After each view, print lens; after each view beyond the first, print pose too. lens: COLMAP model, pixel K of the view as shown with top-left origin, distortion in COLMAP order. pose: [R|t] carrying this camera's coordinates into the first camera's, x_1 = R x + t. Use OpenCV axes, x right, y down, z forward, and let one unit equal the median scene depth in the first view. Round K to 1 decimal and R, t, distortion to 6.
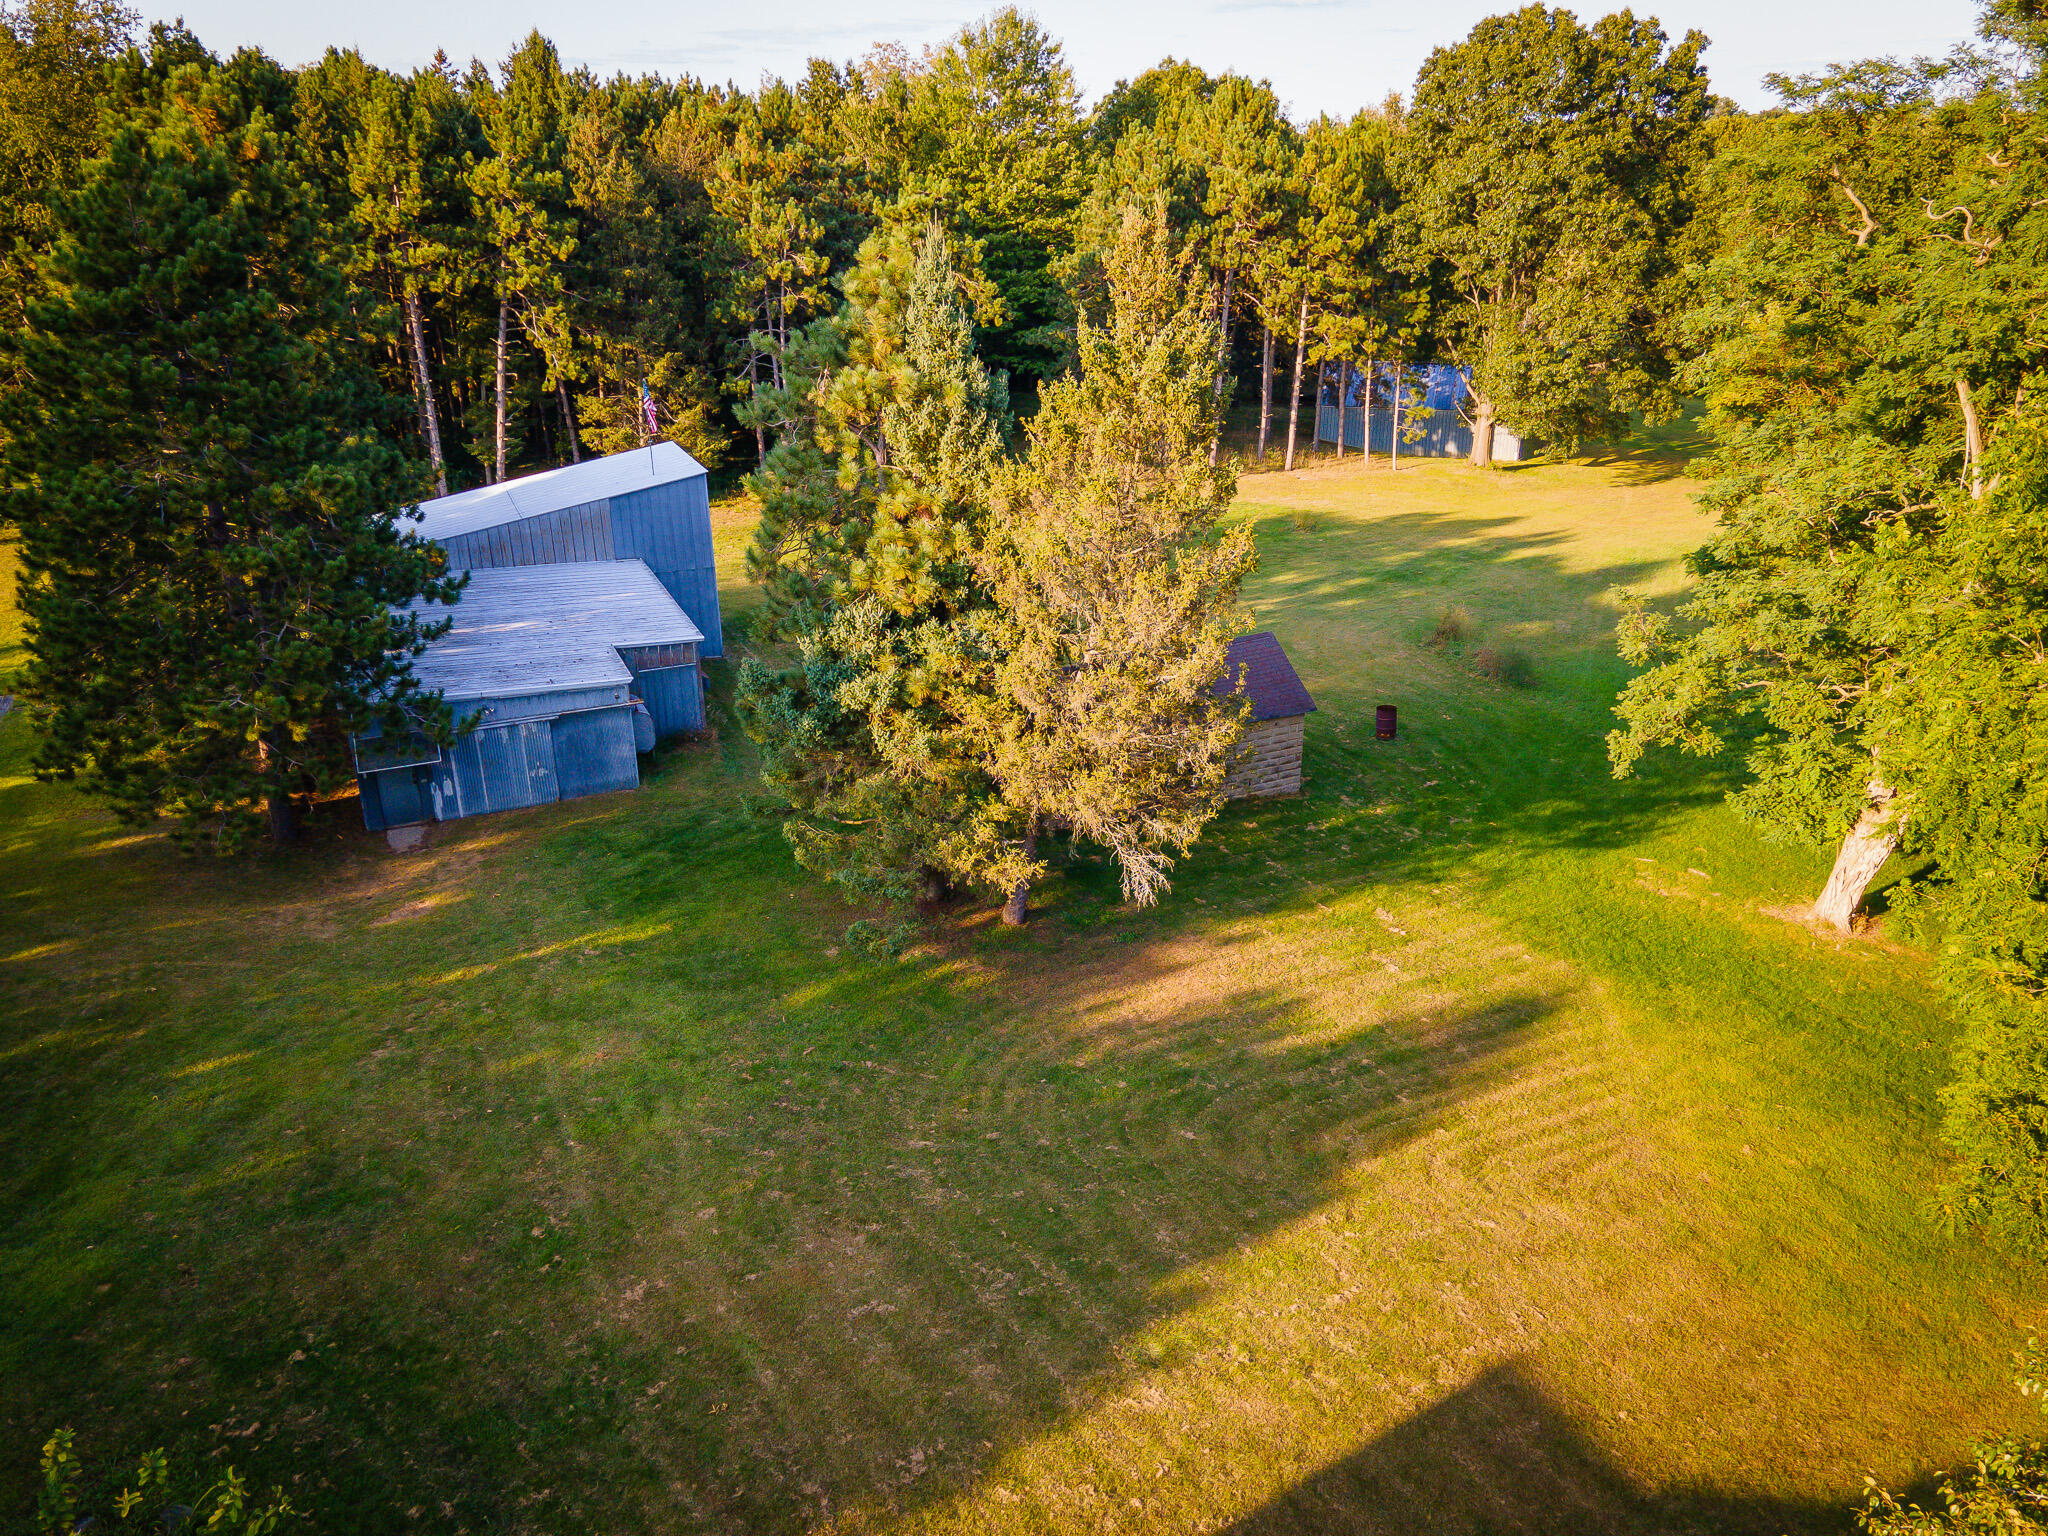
lens RADIAL K [[1456.4, 0, 1013.7], [0, 1456.4, 769.9], [0, 0, 1]] dist [0.035345, 0.006066]
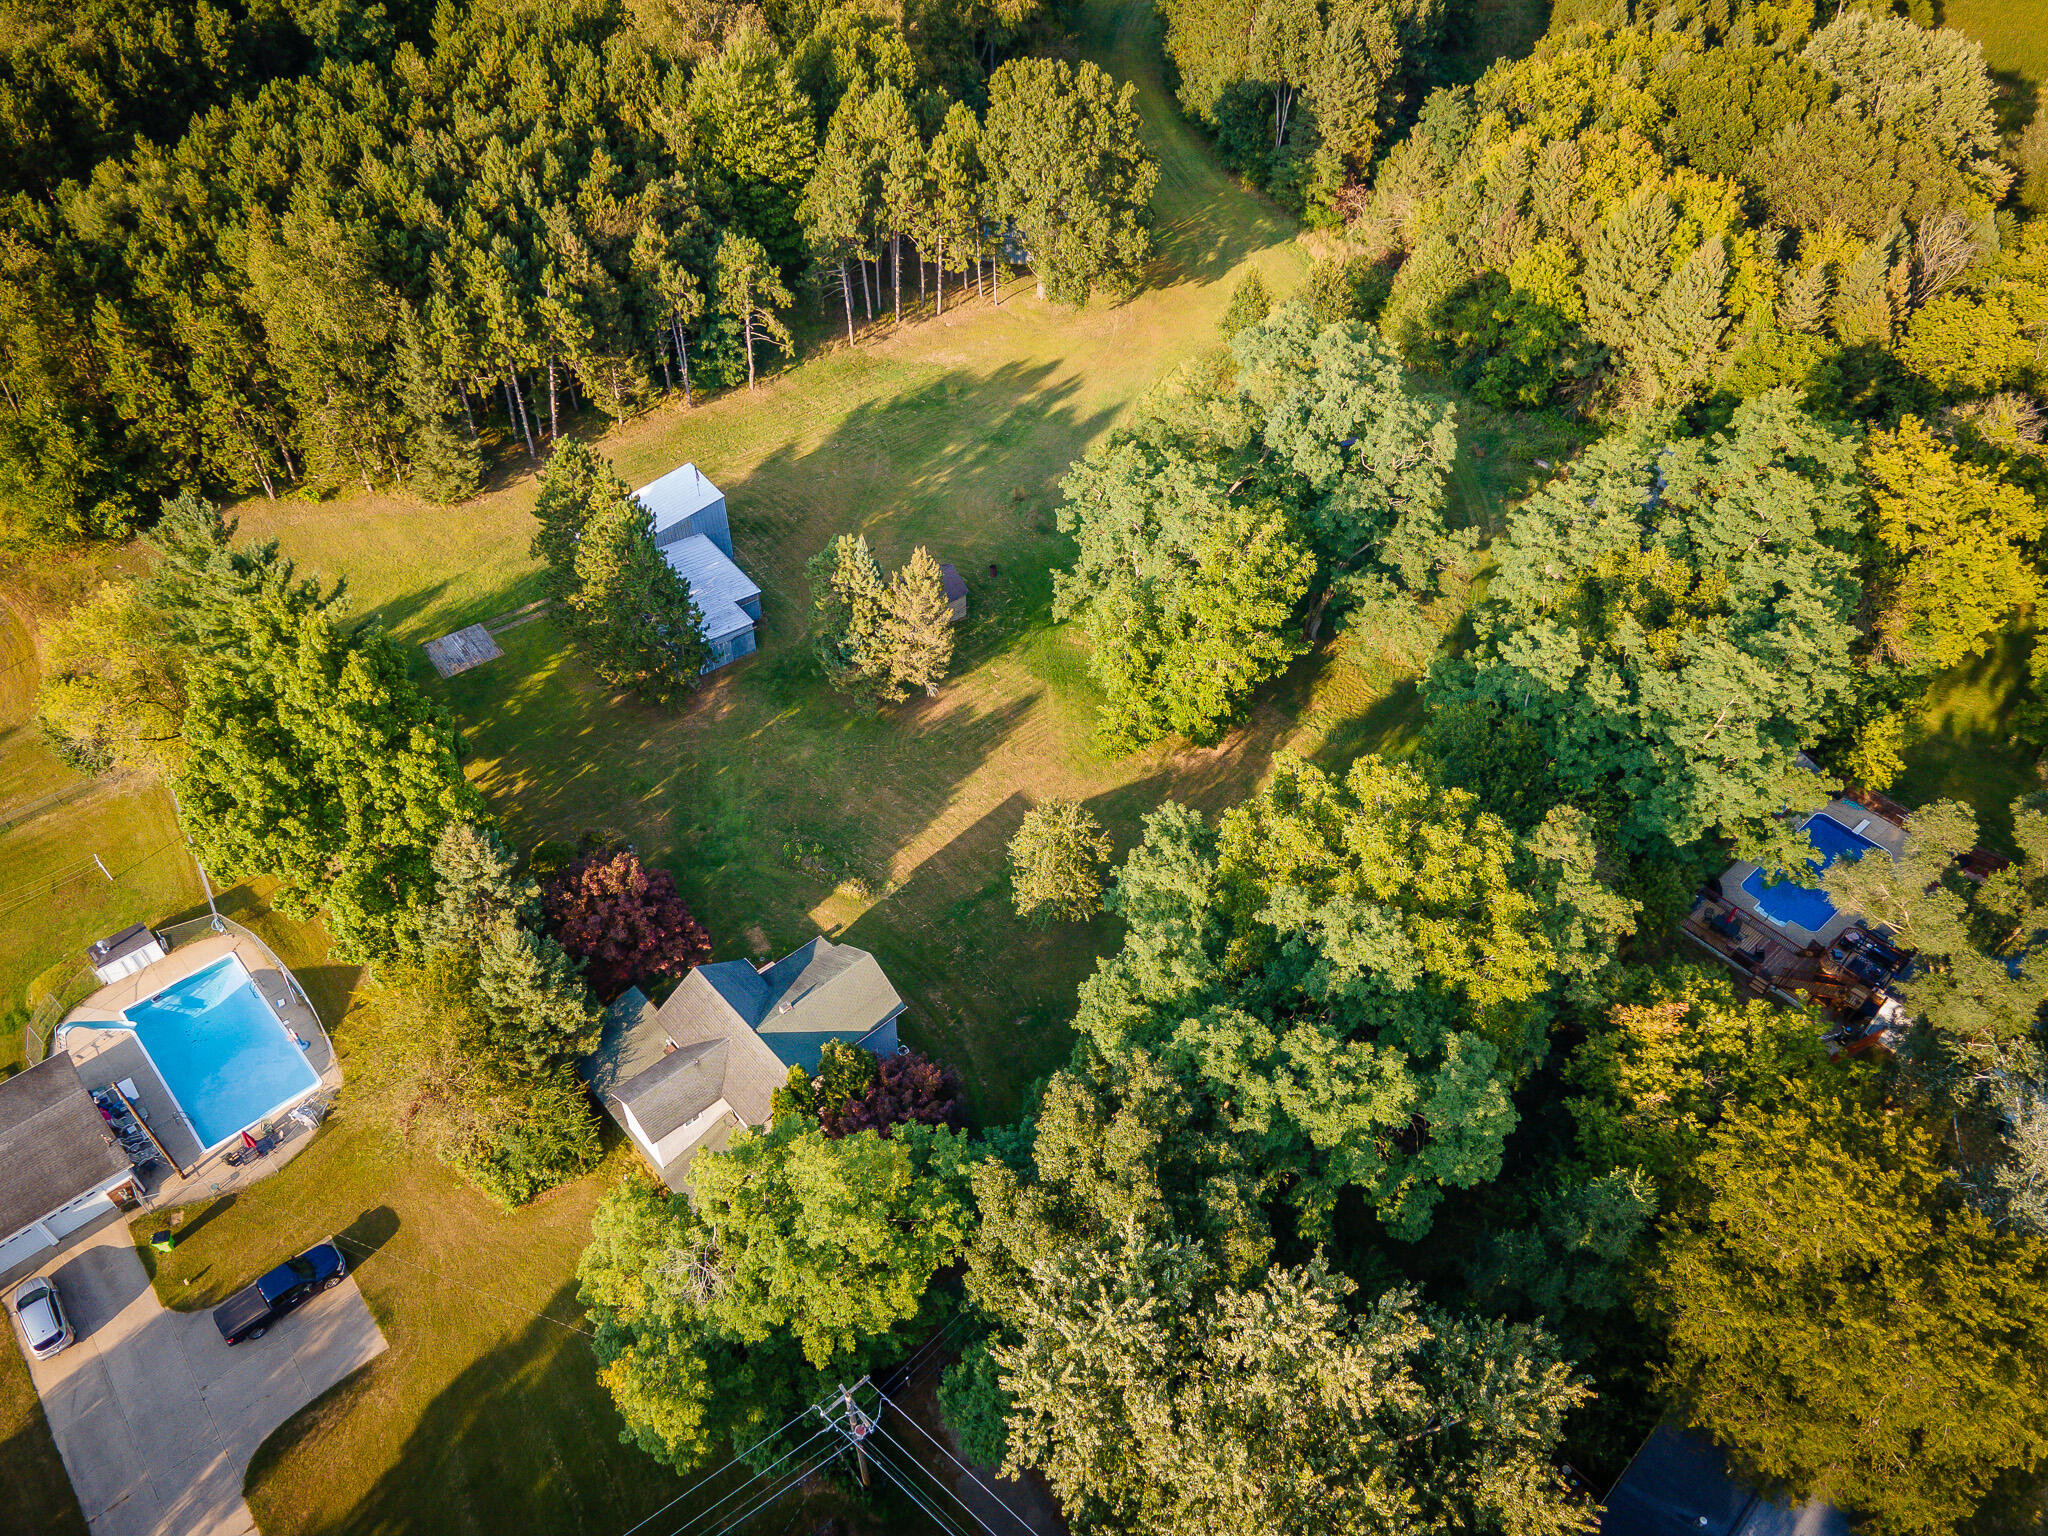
lens RADIAL K [[1456.4, 0, 1022.6], [0, 1456.4, 767.2], [0, 0, 1]] dist [0.035345, 0.006066]
pose [[0.967785, -0.150935, 0.201522, -0.463123], [0.059505, 0.914834, 0.399422, -1.198591], [-0.244646, -0.374563, 0.894344, -2.468517]]
